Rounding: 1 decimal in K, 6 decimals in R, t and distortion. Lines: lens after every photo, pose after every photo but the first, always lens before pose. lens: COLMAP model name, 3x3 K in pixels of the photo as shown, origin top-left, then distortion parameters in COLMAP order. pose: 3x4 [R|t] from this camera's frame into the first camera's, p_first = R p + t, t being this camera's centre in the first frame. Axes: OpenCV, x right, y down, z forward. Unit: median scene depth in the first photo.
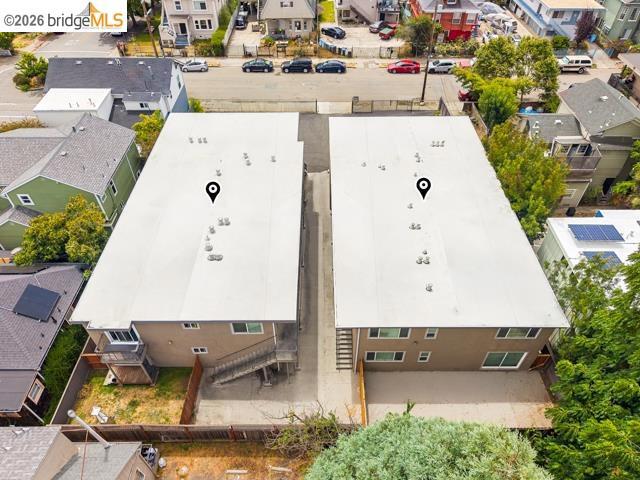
lens RADIAL K [[440.2, 0, 322.6], [0, 440.2, 239.1], [0, 0, 1]] dist [0.005975, -0.002777]
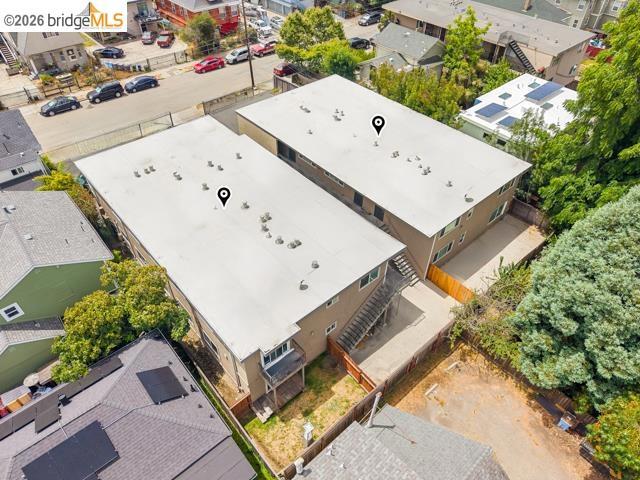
lens RADIAL K [[440.2, 0, 322.6], [0, 440.2, 239.1], [0, 0, 1]] dist [0.005975, -0.002777]
pose [[0.748758, -0.443438, 0.492670, -0.512529], [0.454427, 0.884516, 0.105491, -0.033736], [-0.482553, 0.144895, 0.863799, 0.076053]]
